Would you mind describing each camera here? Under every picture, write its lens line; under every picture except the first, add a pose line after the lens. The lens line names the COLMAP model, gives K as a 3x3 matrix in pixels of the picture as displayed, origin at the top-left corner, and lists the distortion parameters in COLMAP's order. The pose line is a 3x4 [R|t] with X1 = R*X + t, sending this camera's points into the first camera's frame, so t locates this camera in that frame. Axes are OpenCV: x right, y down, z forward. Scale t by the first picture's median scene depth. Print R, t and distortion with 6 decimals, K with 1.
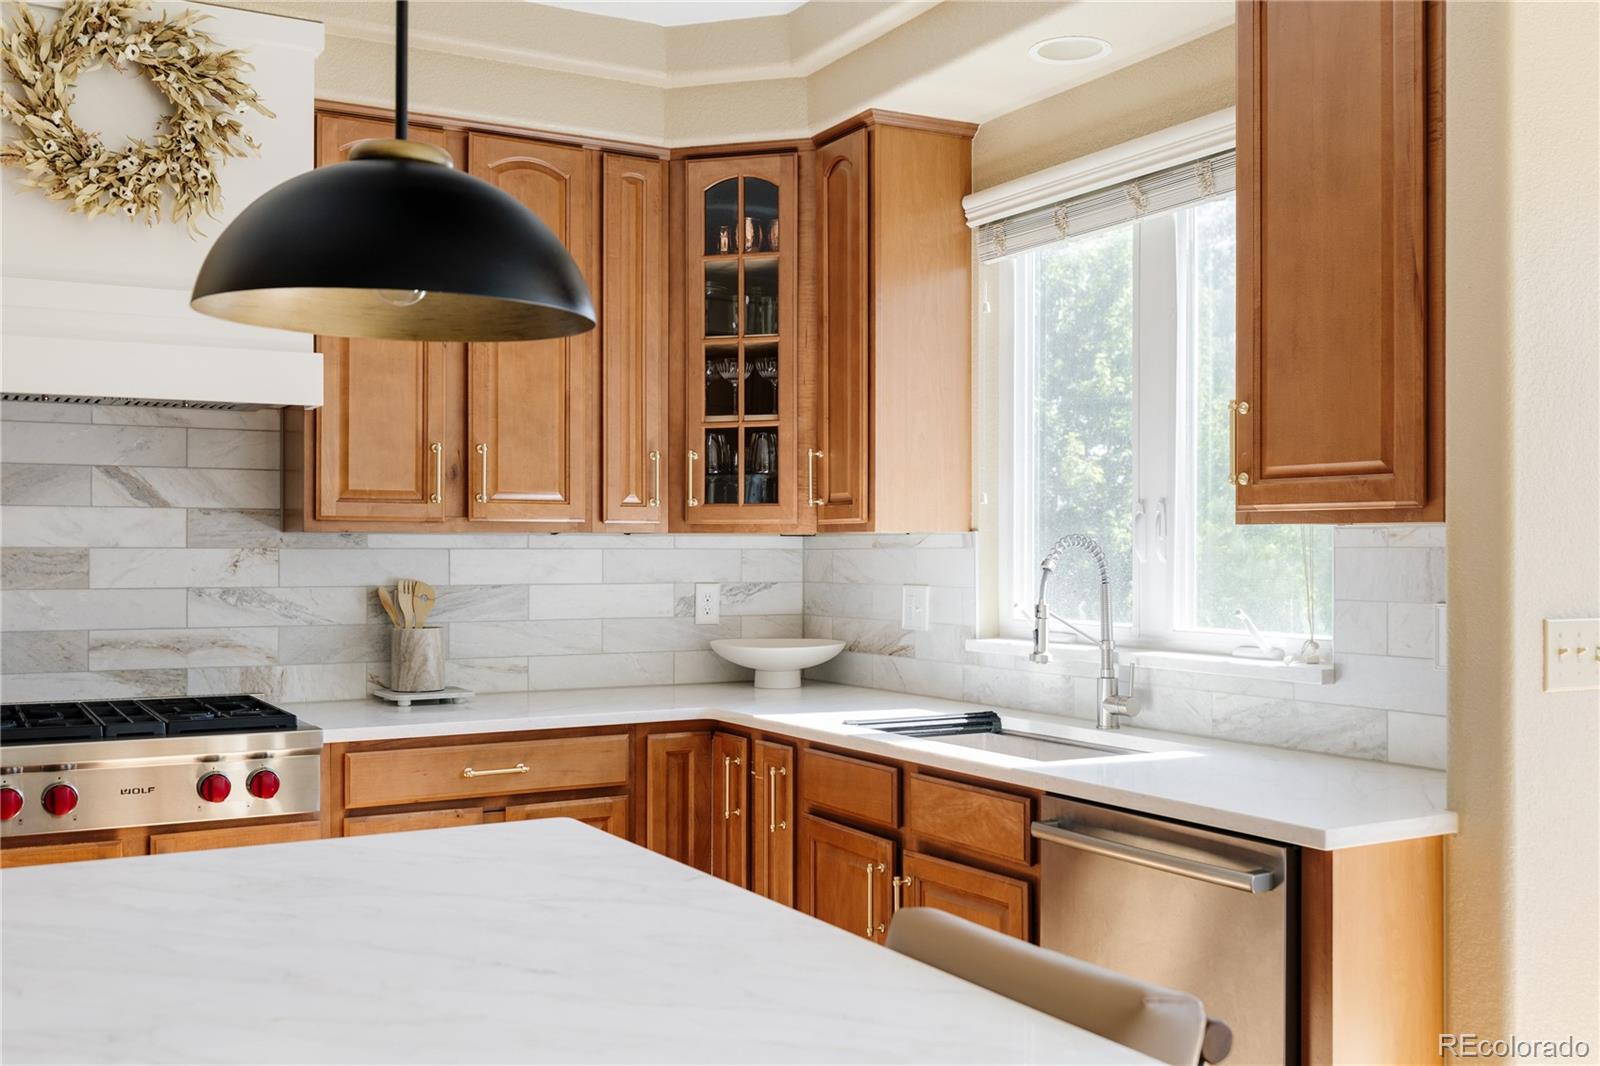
lens RADIAL K [[1559.5, 0, 825.4], [0, 1559.5, 539.4], [0, 0, 1]] dist [0.003930, -0.005255]
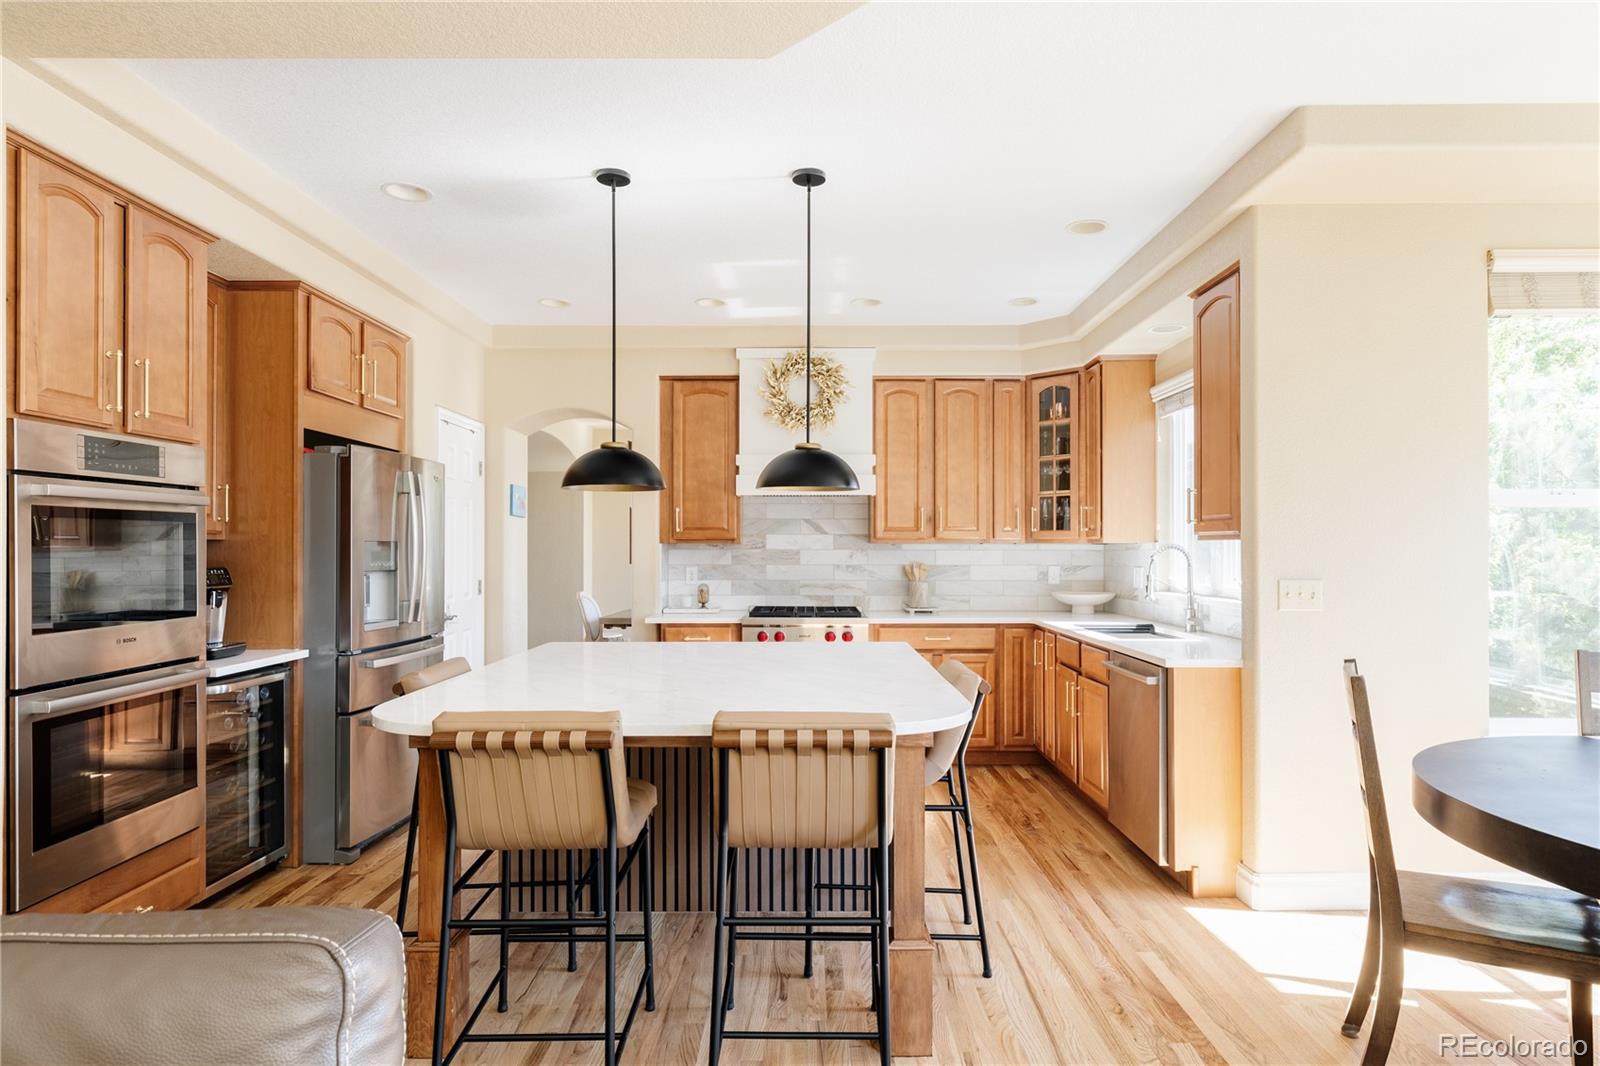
lens RADIAL K [[904.0, 0, 795.1], [0, 904.0, 543.4], [0, 0, 1]] dist [0.000663, -0.001352]
pose [[0.859545, -0.002510, -0.511054, 0.306316], [0.002498, 0.999997, -0.000711, -0.003885], [0.511054, -0.000665, 0.859548, -0.333904]]
